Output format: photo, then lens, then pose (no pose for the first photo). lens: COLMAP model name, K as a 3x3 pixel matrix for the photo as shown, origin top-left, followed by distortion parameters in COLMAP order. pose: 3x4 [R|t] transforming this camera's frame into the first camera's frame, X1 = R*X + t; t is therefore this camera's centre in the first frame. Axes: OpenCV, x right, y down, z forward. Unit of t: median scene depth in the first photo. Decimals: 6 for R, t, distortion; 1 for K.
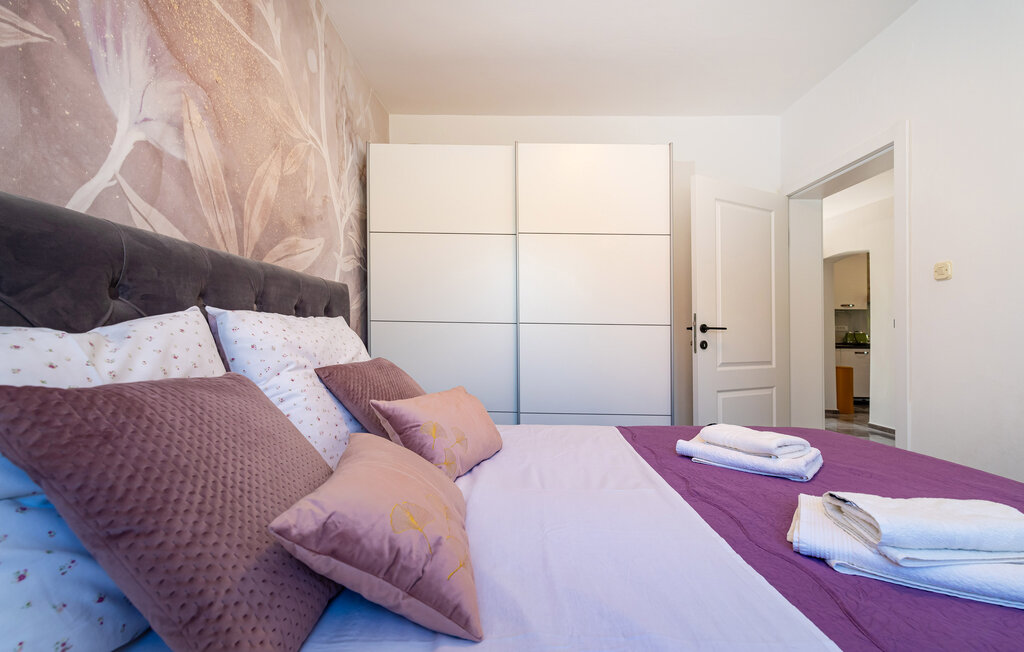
lens RADIAL K [[442.9, 0, 510.9], [0, 442.9, 323.6], [0, 0, 1]] dist [-0.002484, 0.000778]
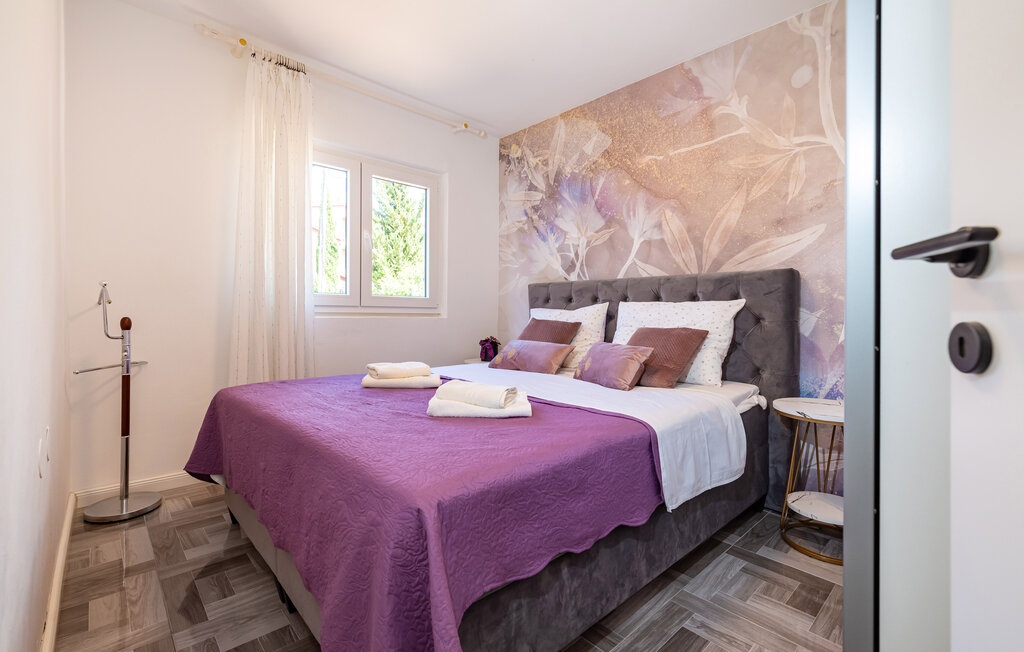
lens RADIAL K [[442.9, 0, 511.6], [0, 442.9, 322.9], [0, 0, 1]] dist [-0.002484, 0.000778]
pose [[-0.724080, -0.005708, -0.689692, 1.313585], [-0.006819, 0.999976, -0.001117, 0.076549], [0.689682, 0.003894, -0.724102, 1.961469]]
